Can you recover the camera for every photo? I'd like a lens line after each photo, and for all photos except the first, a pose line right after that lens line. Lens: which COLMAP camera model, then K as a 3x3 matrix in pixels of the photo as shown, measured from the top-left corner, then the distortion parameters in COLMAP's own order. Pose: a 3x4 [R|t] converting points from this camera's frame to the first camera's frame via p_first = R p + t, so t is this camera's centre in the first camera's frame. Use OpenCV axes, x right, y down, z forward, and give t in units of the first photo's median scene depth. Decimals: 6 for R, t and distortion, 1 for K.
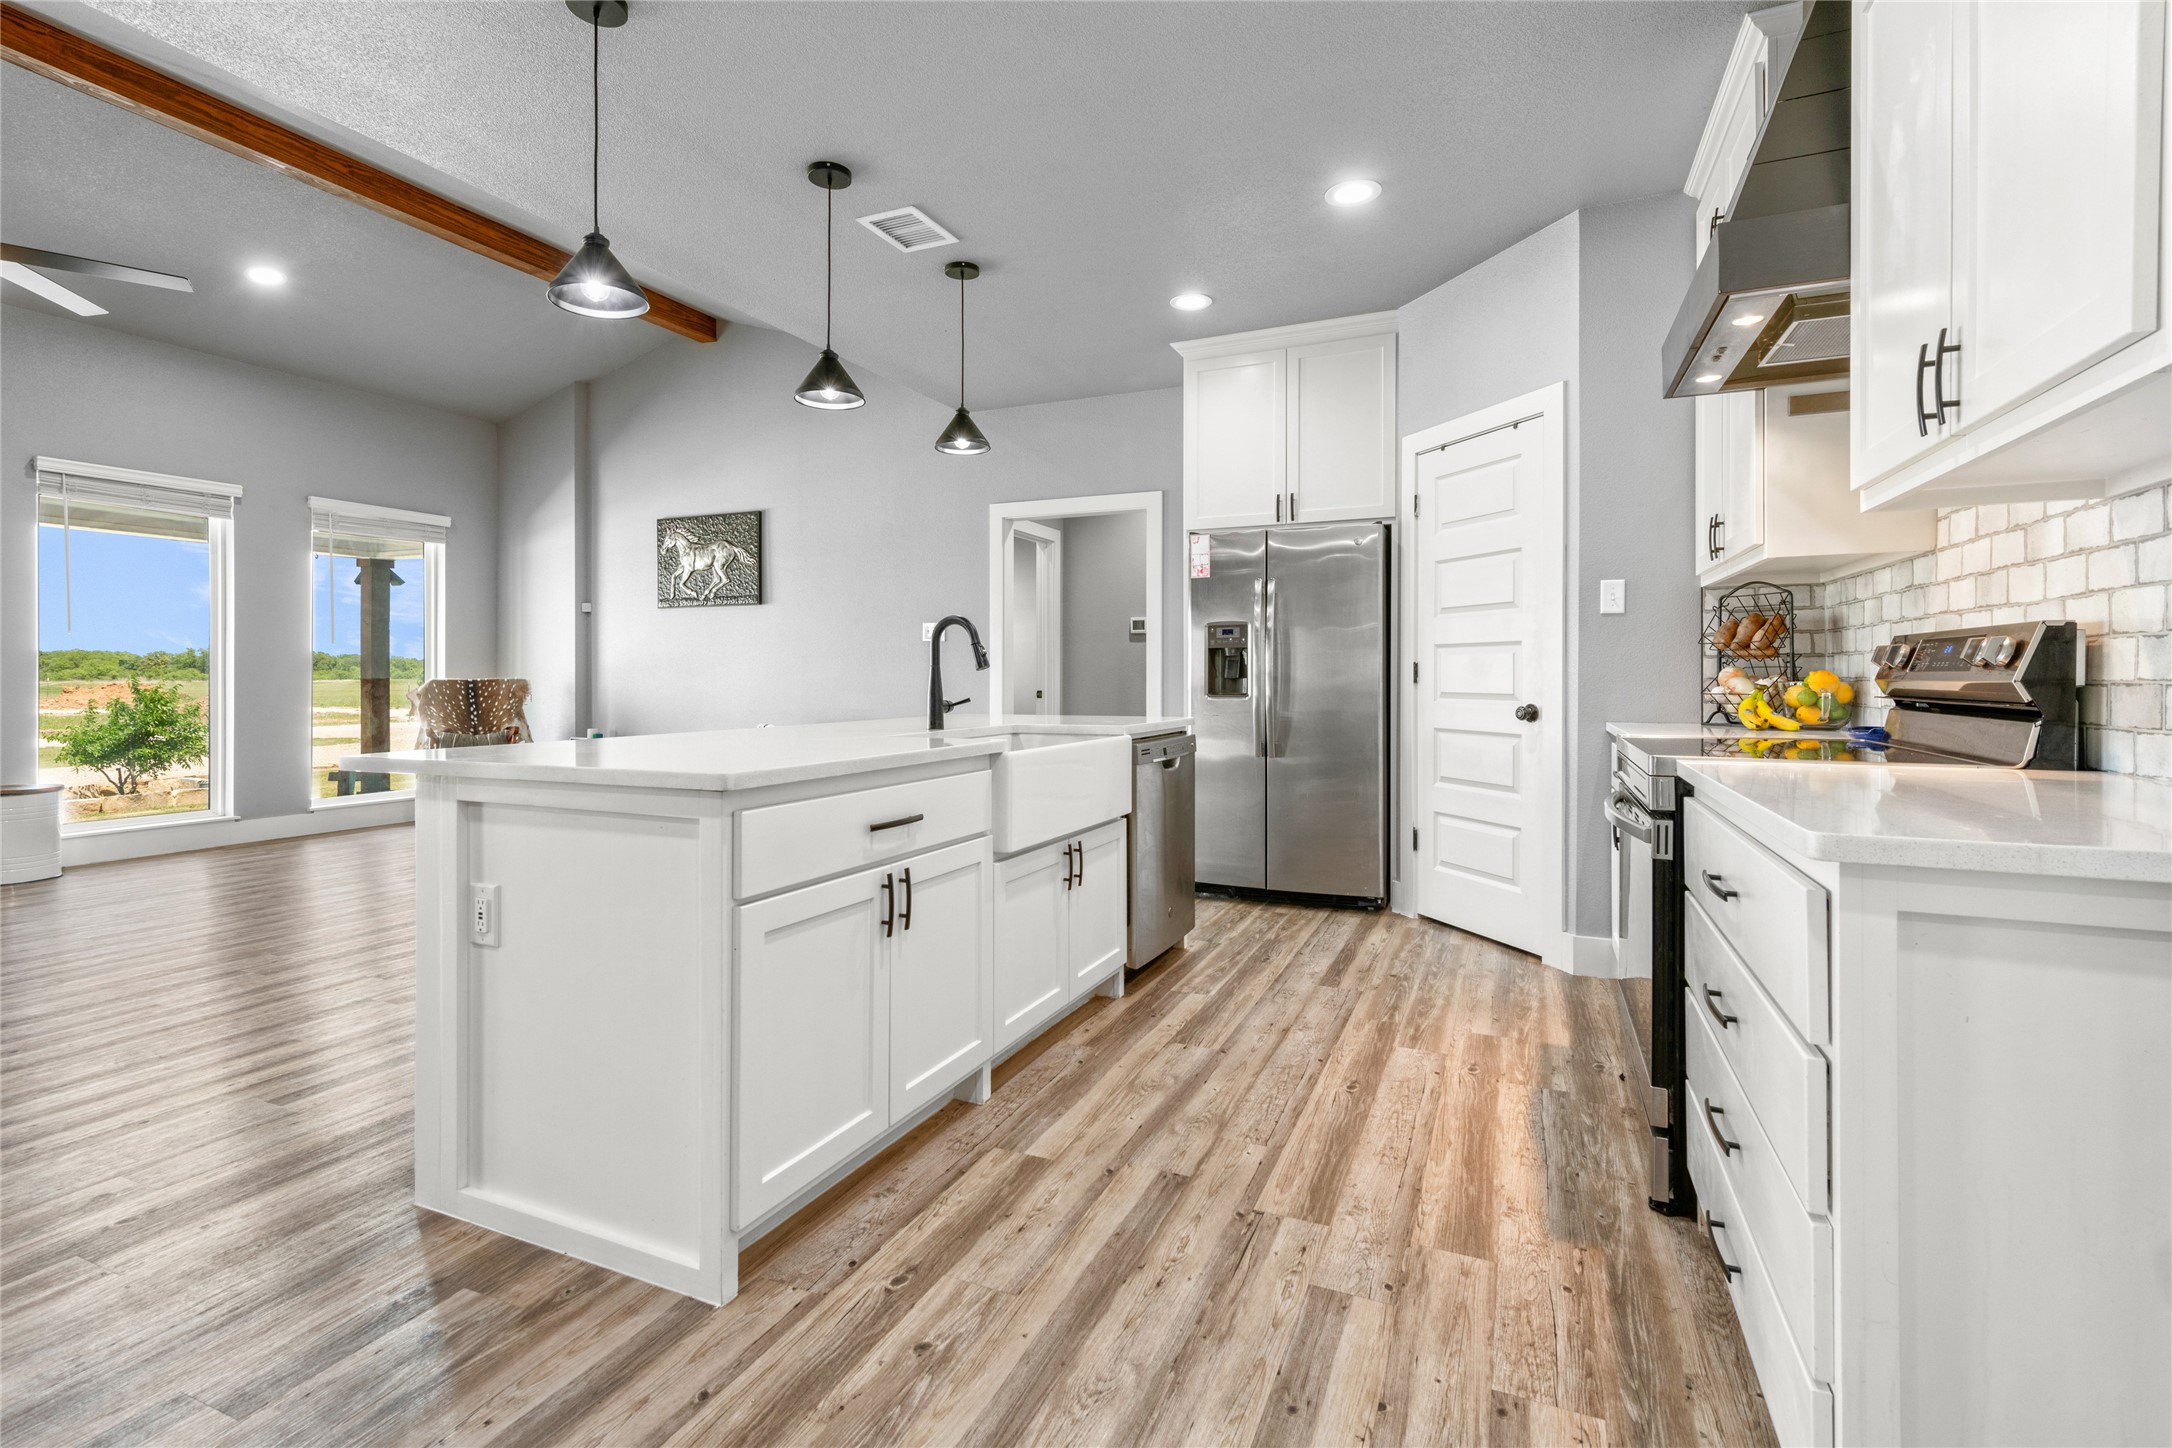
lens RADIAL K [[979.5, 0, 1094.9], [0, 979.5, 679.0], [0, 0, 1]] dist [0.018271, -0.004719]
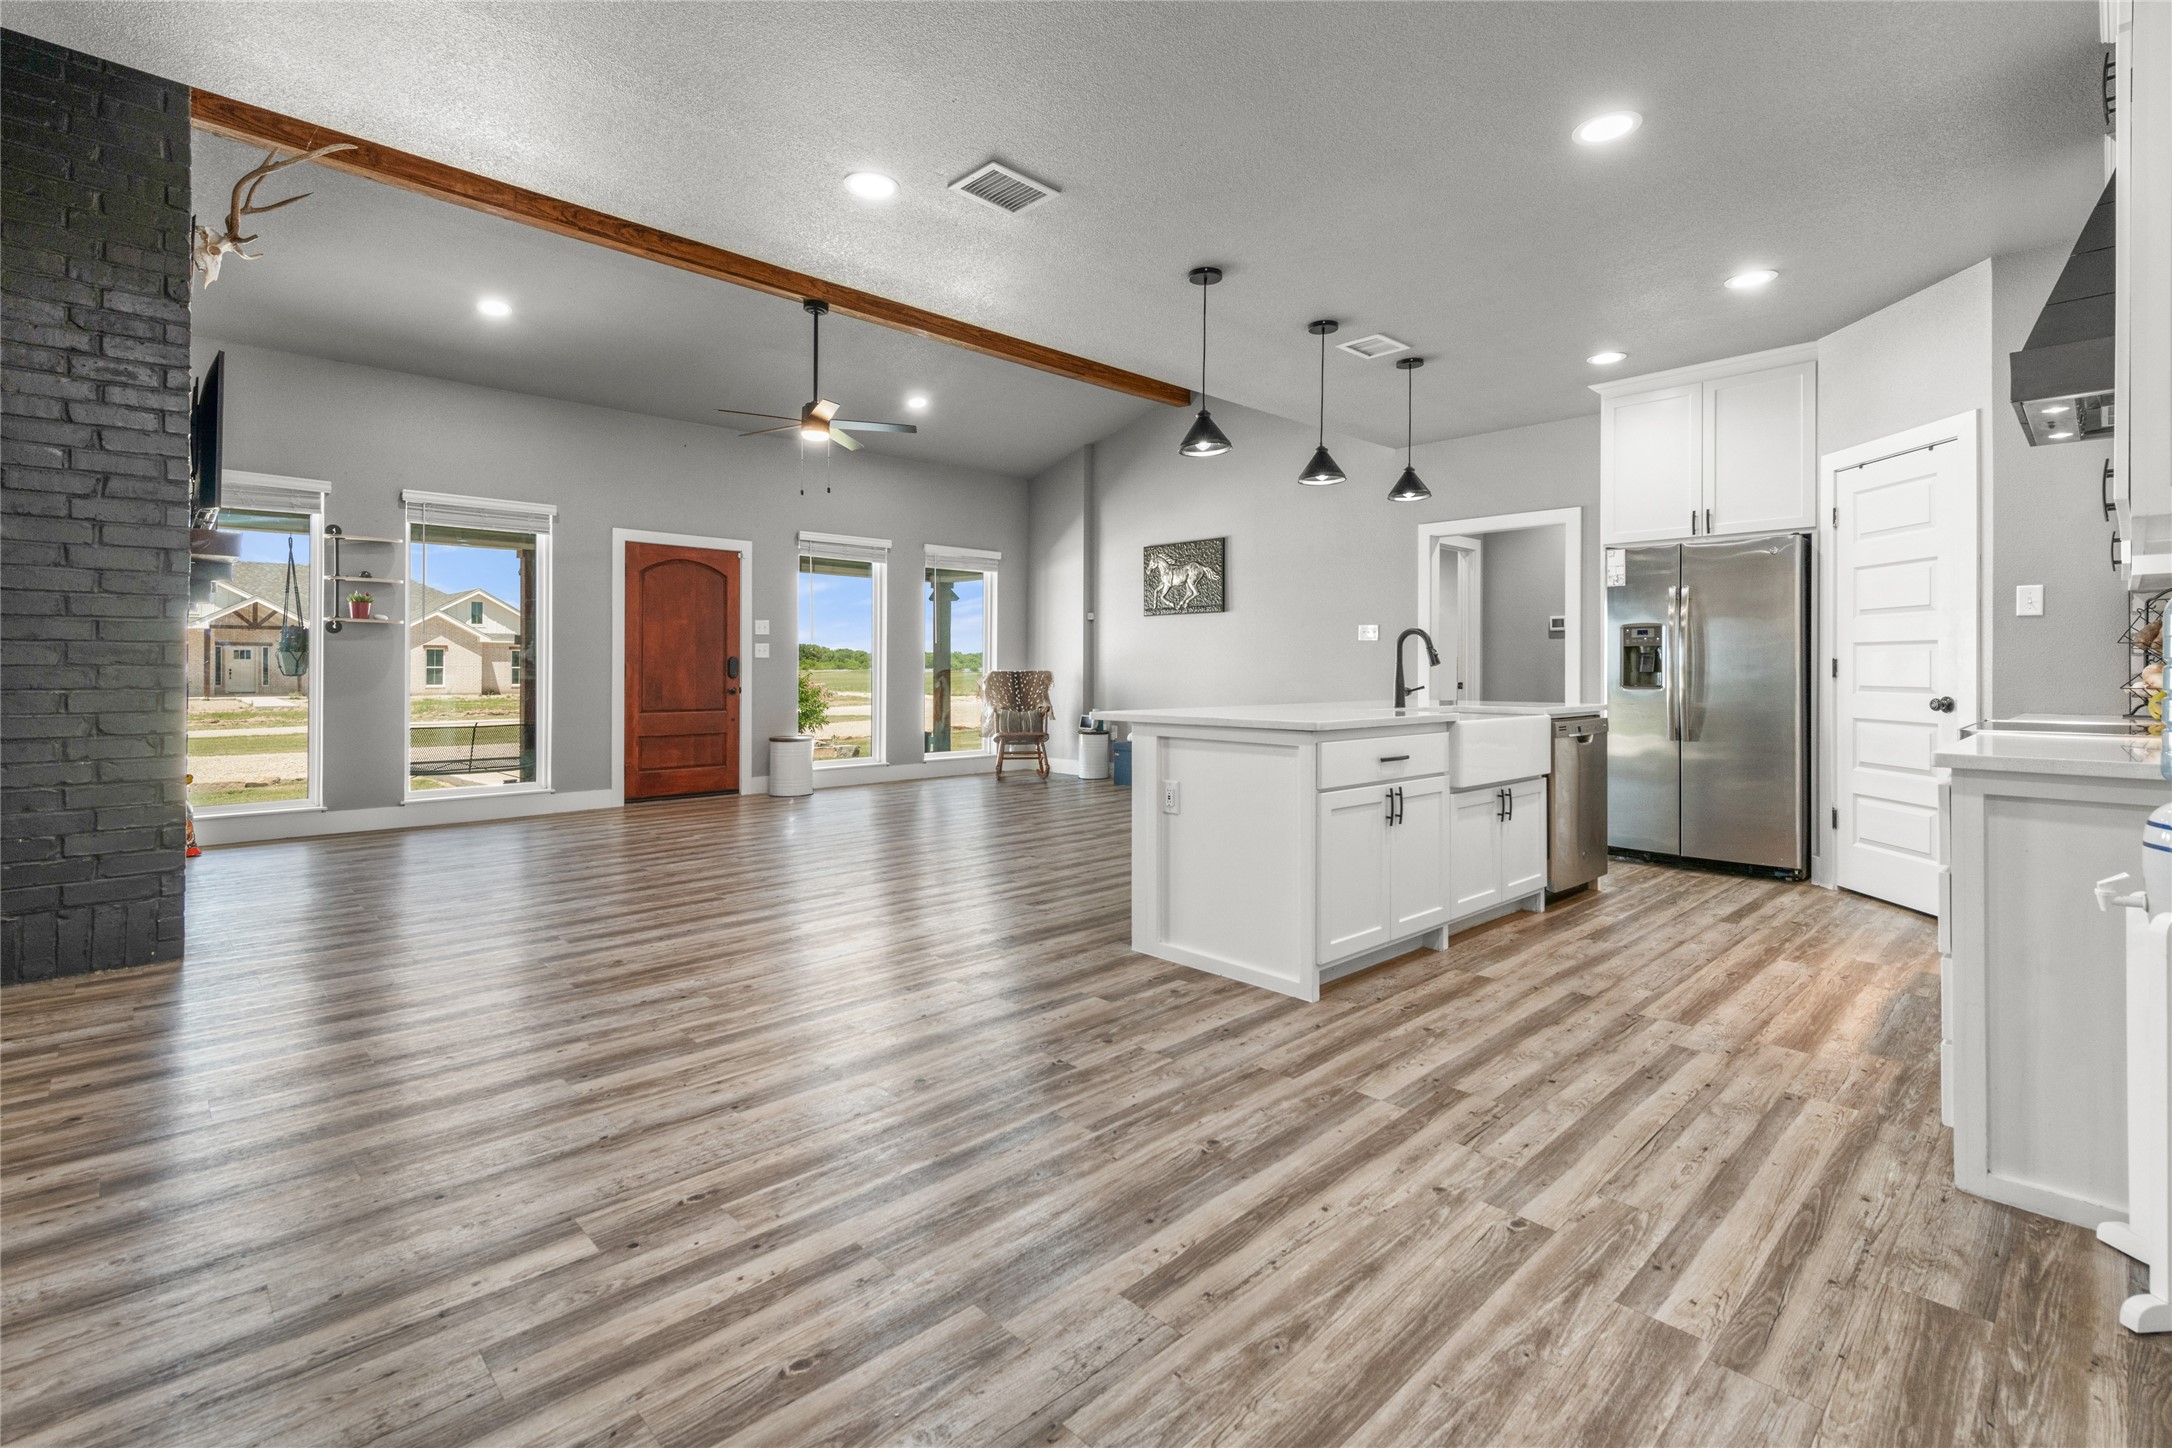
lens RADIAL K [[979.5, 0, 1101.6], [0, 979.5, 666.2], [0, 0, 1]] dist [0.018271, -0.004719]
pose [[0.924522, 0.001056, -0.381128, -0.013515], [-0.003018, 0.999985, -0.004550, -0.000920], [0.381117, 0.005357, 0.924511, -0.361931]]
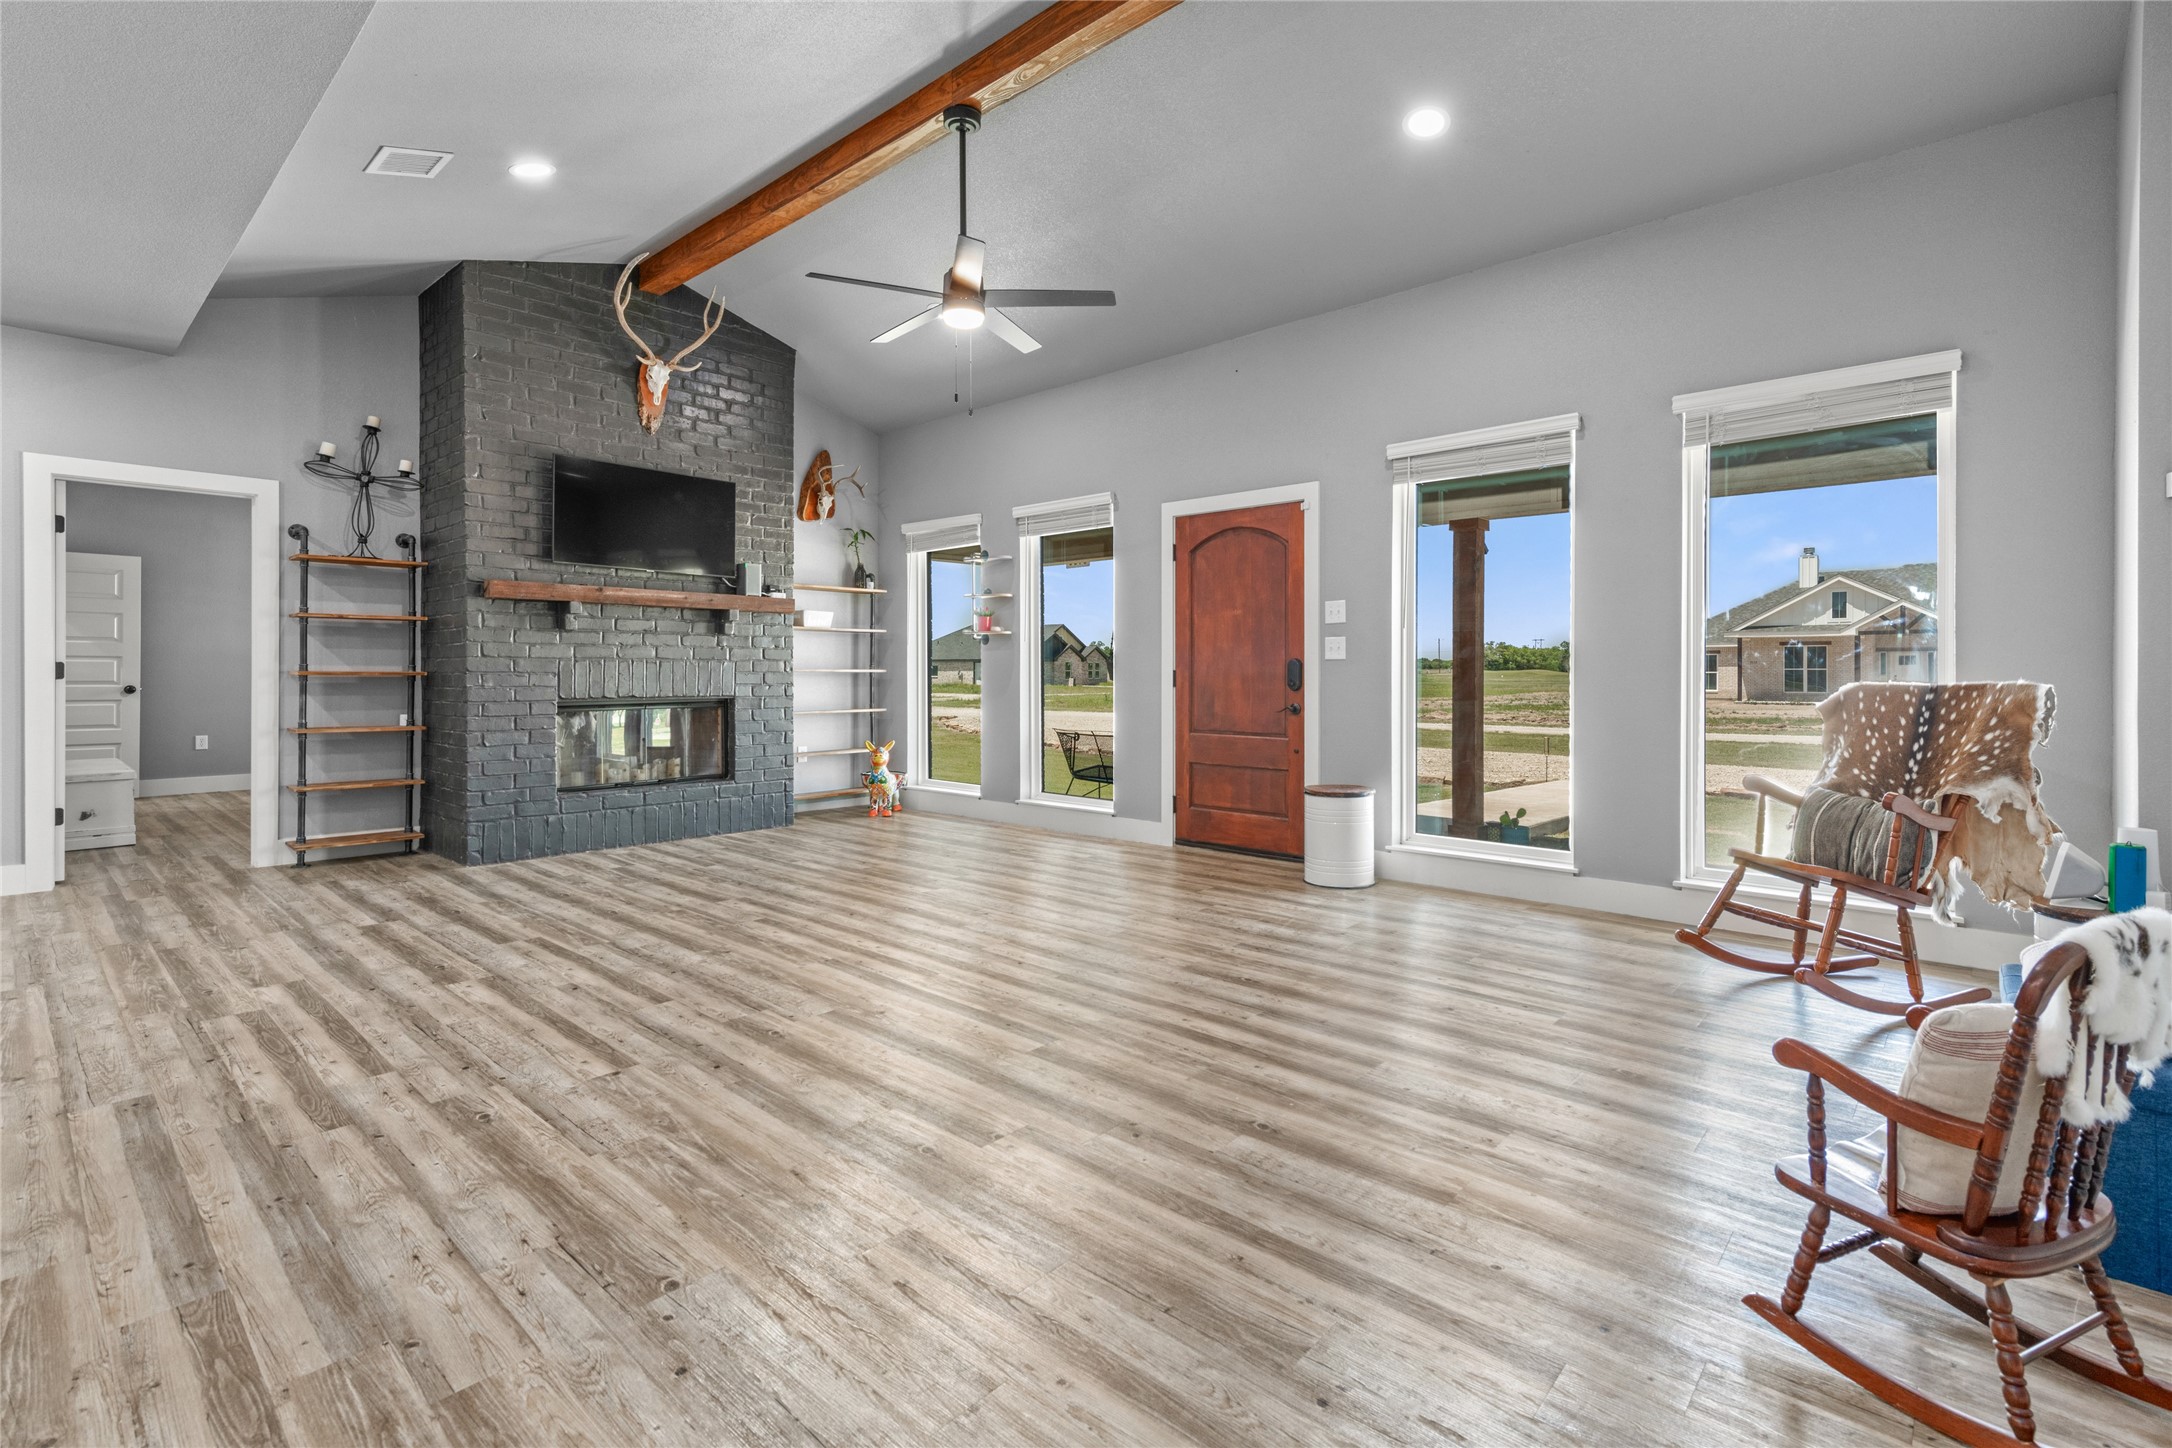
lens RADIAL K [[979.5, 0, 1085.2], [0, 979.5, 672.7], [0, 0, 1]] dist [0.018271, -0.004719]
pose [[-0.314565, 0.001250, -0.949235, -0.105431], [-0.004452, 0.999986, 0.002792, -0.009847], [0.949226, 0.005104, -0.314555, 1.332025]]
